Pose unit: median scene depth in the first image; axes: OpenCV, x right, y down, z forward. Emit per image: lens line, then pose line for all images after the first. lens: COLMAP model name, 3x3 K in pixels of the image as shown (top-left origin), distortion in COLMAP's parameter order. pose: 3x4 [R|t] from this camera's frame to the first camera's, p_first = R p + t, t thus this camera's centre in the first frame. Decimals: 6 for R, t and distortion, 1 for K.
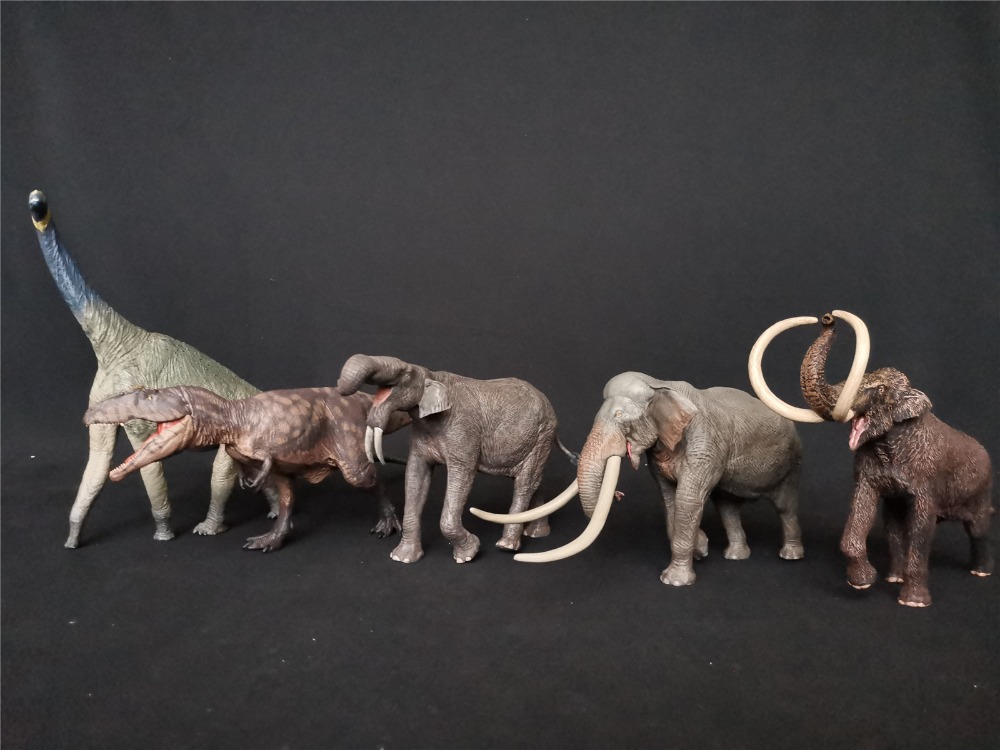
lens RADIAL K [[775.9, 0, 500.0], [0, 775.9, 375.0], [0, 0, 1]] dist [0.048840, 0.000573]
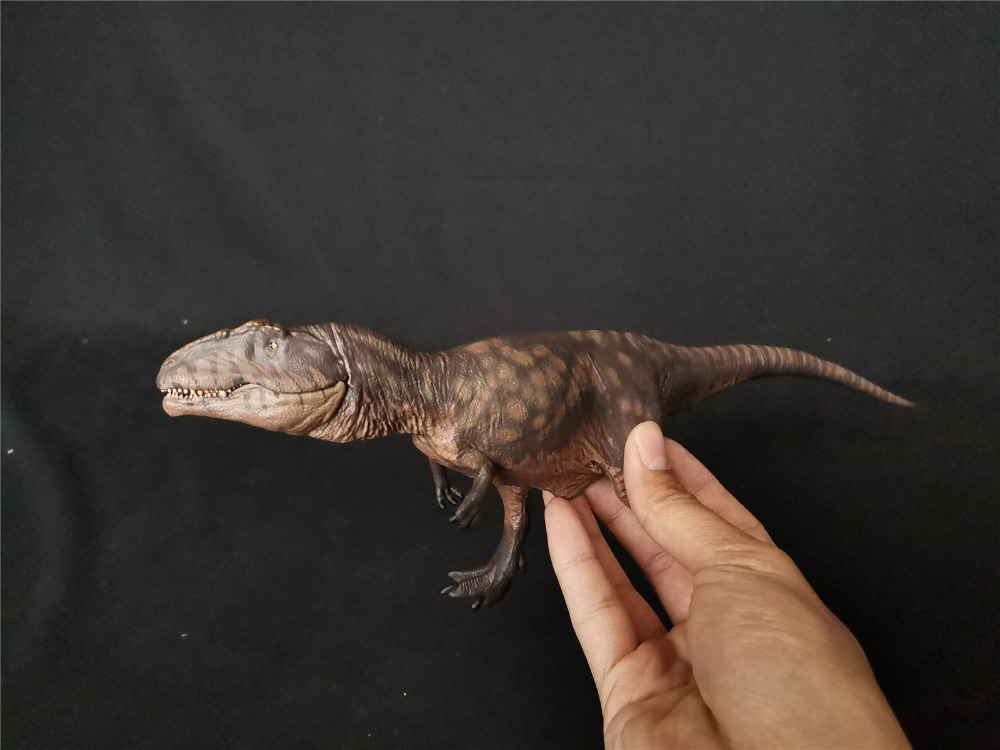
lens RADIAL K [[798.7, 0, 500.0], [0, 798.7, 375.0], [0, 0, 1]] dist [0.076531, -0.137375]
pose [[0.956202, 0.085320, -0.279997, -0.138866], [-0.050835, 0.990444, 0.128204, -0.024284], [0.288259, -0.108355, 0.951402, 0.485089]]
